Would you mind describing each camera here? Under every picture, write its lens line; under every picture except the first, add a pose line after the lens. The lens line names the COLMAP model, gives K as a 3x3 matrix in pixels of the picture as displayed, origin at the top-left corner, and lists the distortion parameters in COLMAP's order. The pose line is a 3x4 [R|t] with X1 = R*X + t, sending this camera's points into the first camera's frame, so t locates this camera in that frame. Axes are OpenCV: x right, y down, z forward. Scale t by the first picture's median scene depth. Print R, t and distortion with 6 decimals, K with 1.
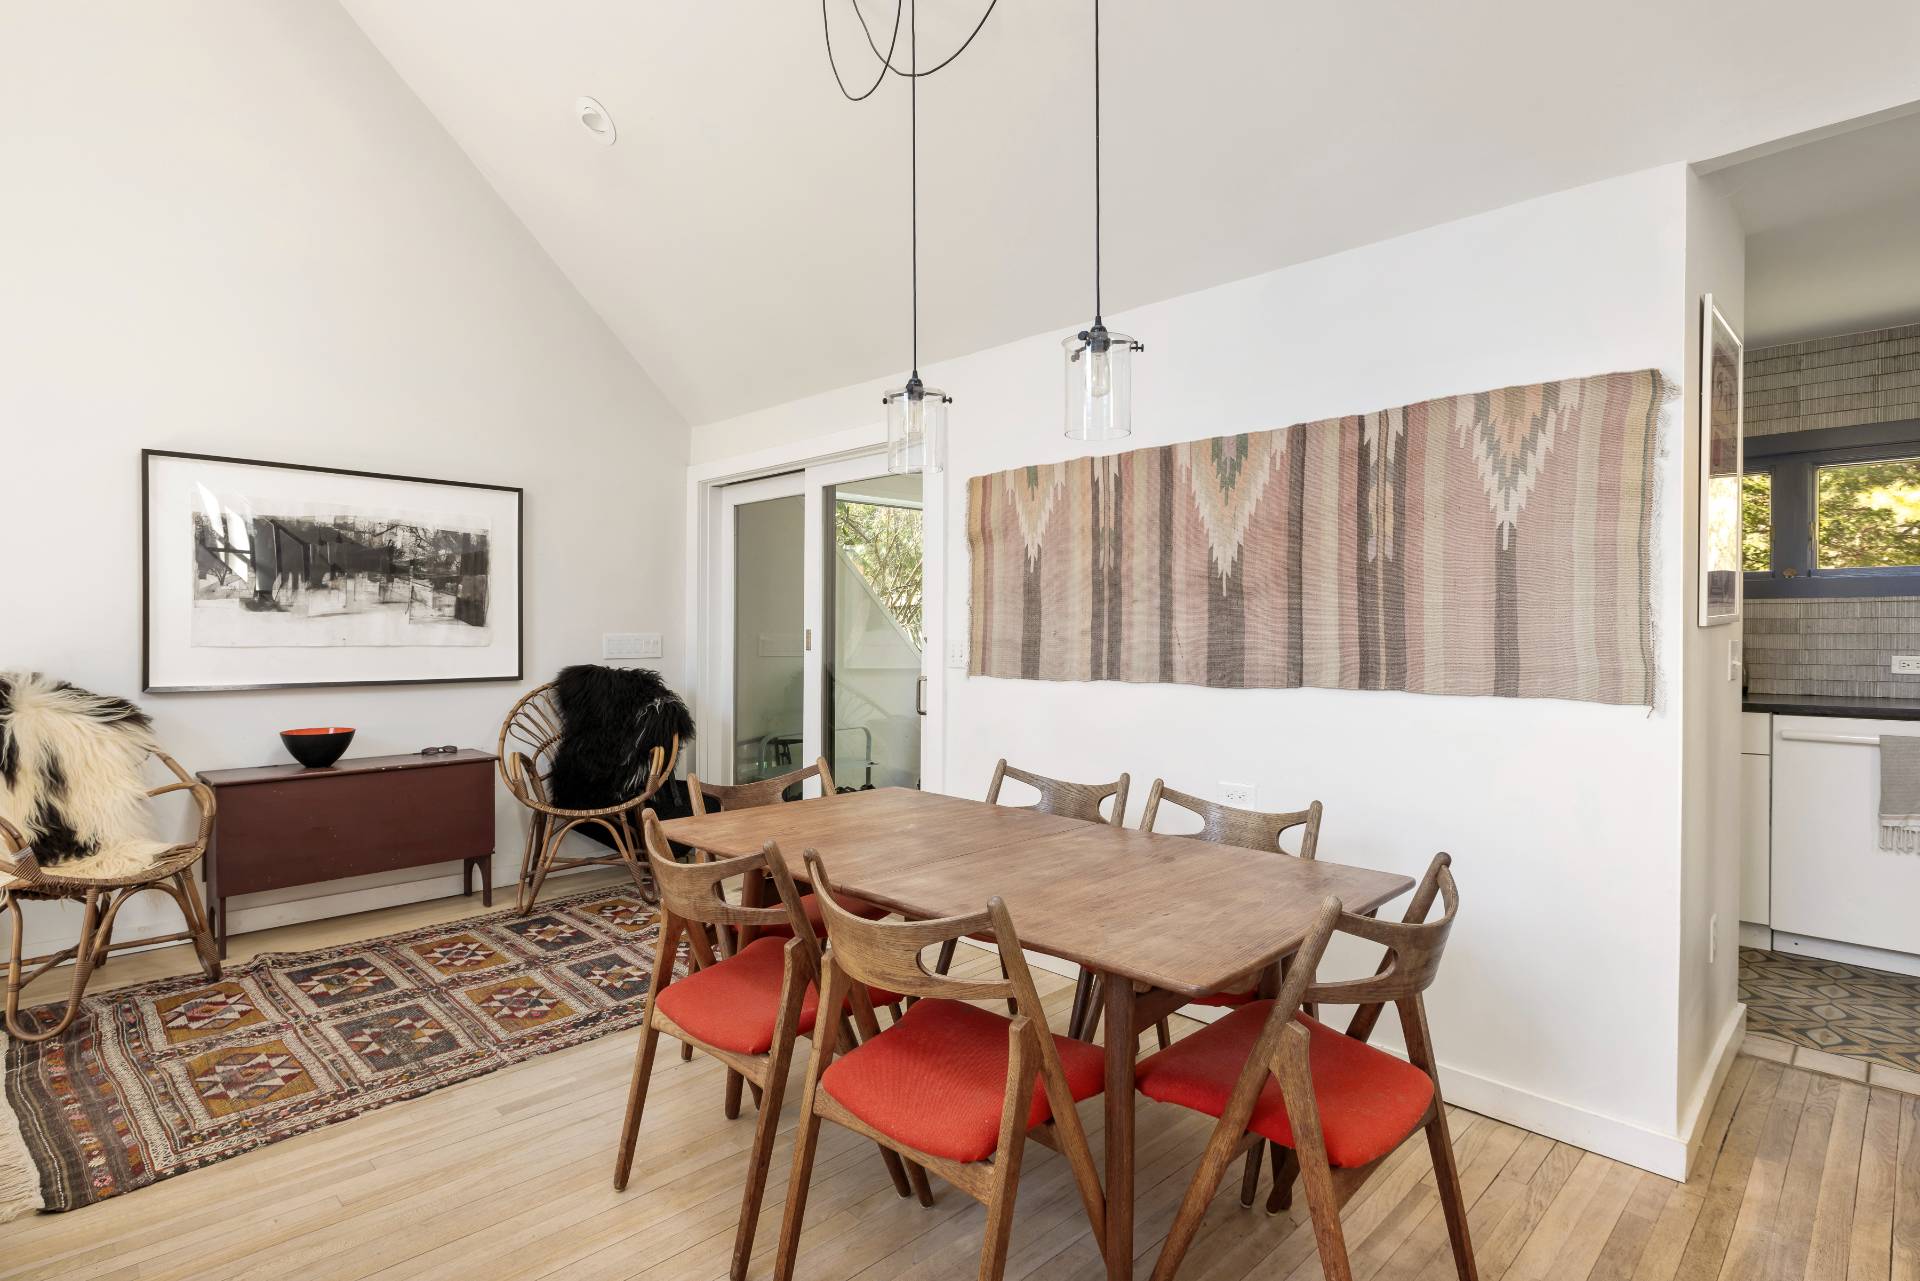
lens RADIAL K [[958.8, 0, 960.0], [0, 958.8, 640.5], [0, 0, 1]] dist [-0.004617, -0.001352]
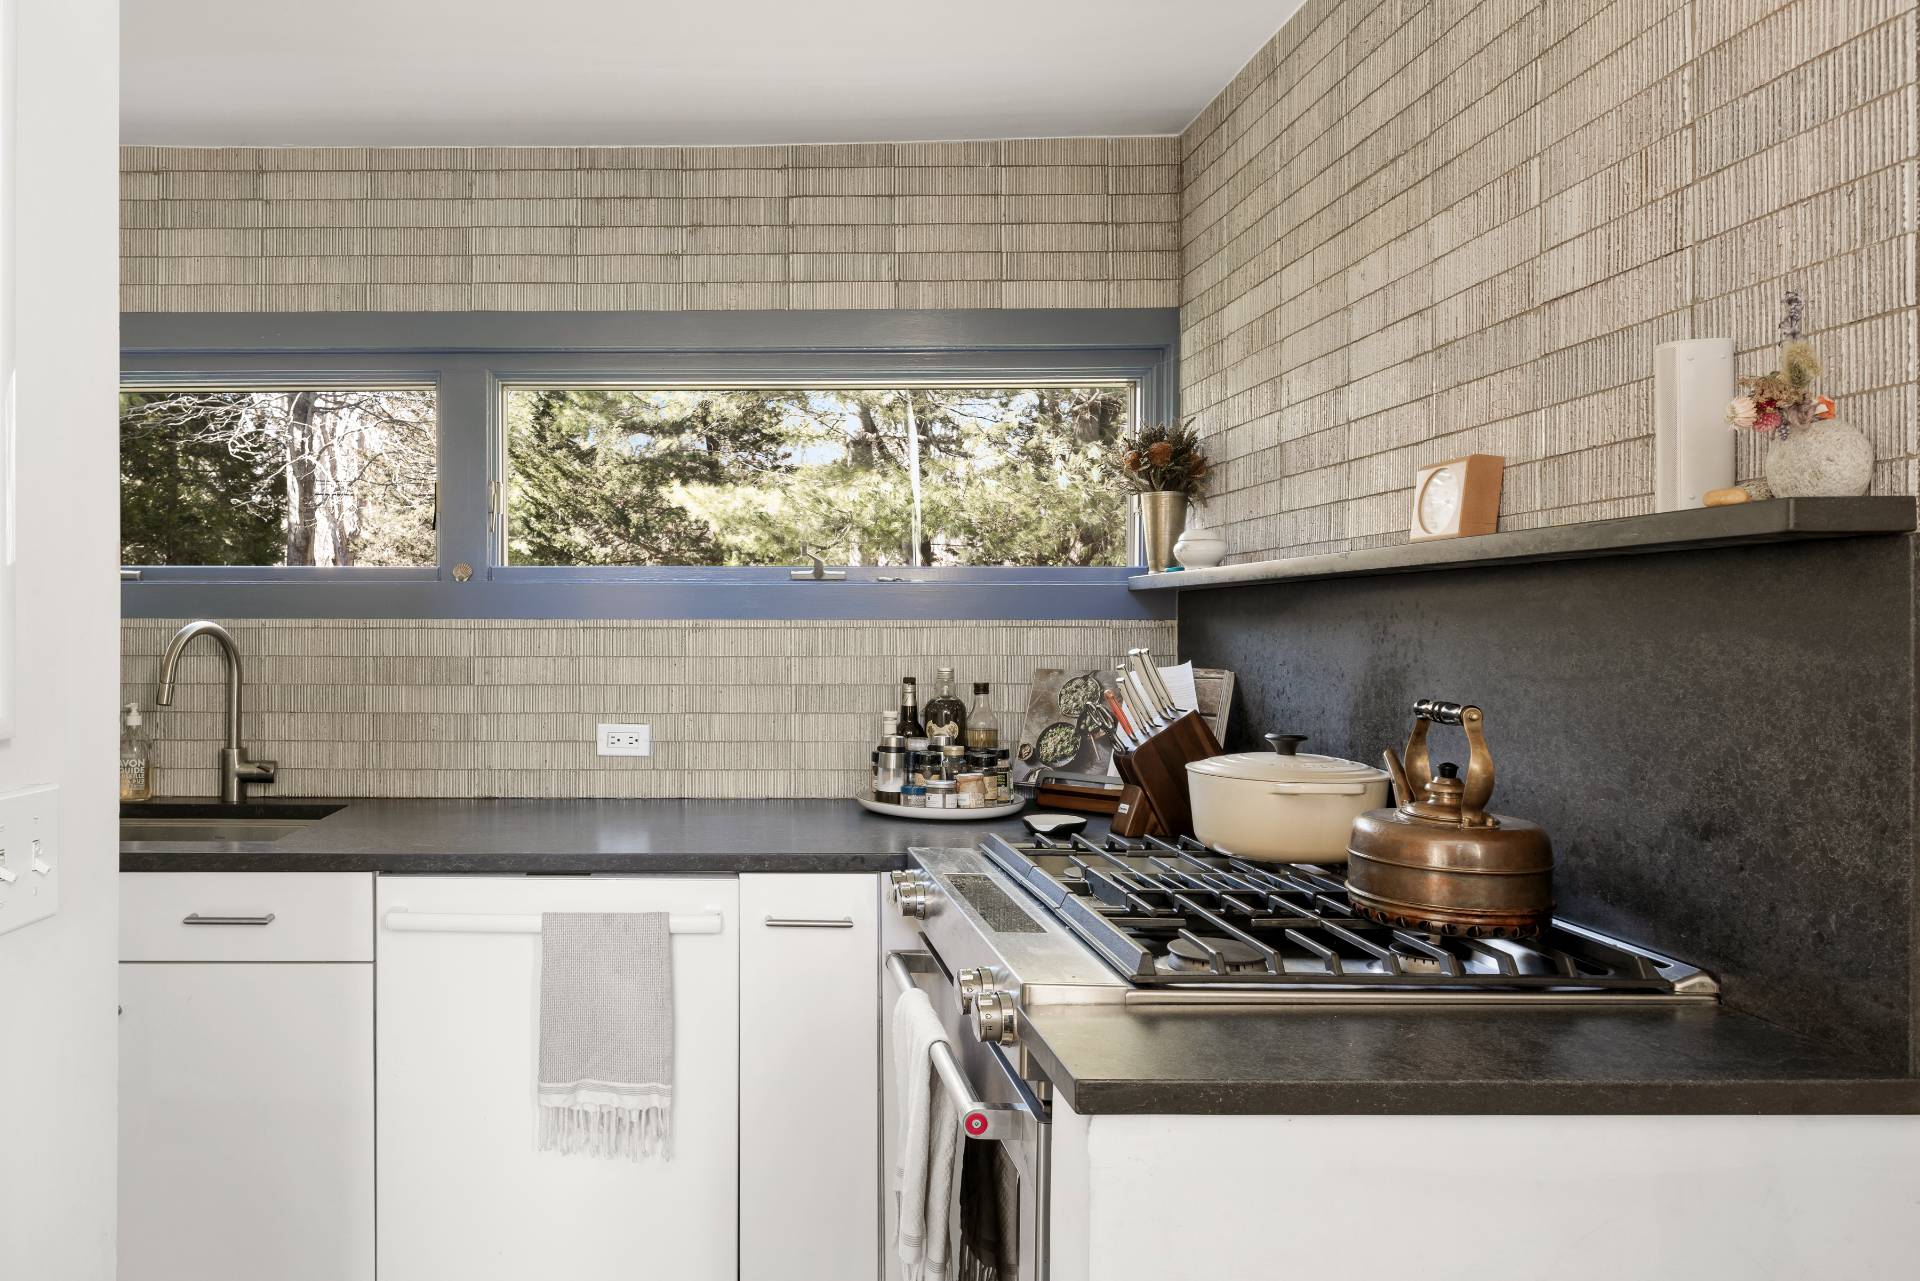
lens RADIAL K [[916.5, 0, 963.2], [0, 916.5, 627.2], [0, 0, 1]] dist [0.001981, 0.000197]
pose [[0.531533, -0.009080, 0.846989, 0.592421], [0.011174, 0.999931, 0.003707, -0.038611], [-0.846964, 0.007494, 0.531598, 0.493211]]
